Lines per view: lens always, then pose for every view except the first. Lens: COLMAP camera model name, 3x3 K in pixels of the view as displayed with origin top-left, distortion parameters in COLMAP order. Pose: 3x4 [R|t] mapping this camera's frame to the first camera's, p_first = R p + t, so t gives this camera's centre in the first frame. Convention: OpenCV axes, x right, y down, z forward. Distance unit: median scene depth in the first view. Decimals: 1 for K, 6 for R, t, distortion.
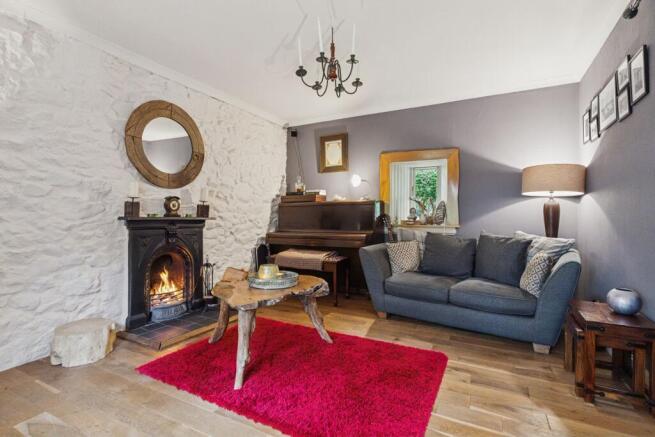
lens RADIAL K [[312.4, 0, 324.3], [0, 312.4, 219.6], [0, 0, 1]] dist [0.003623, -0.000841]
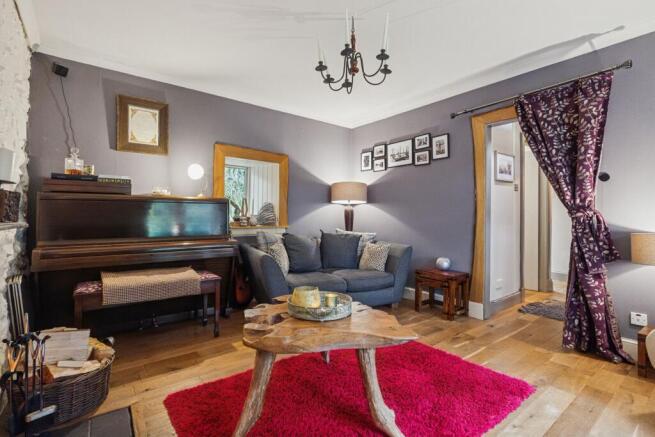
lens RADIAL K [[312.4, 0, 325.4], [0, 312.4, 213.3], [0, 0, 1]] dist [0.003623, -0.000841]
pose [[0.409520, 0.007628, 0.912269, -0.590392], [0.002510, 0.999952, -0.009487, -0.015807], [-0.912298, 0.006175, 0.409481, 0.478314]]
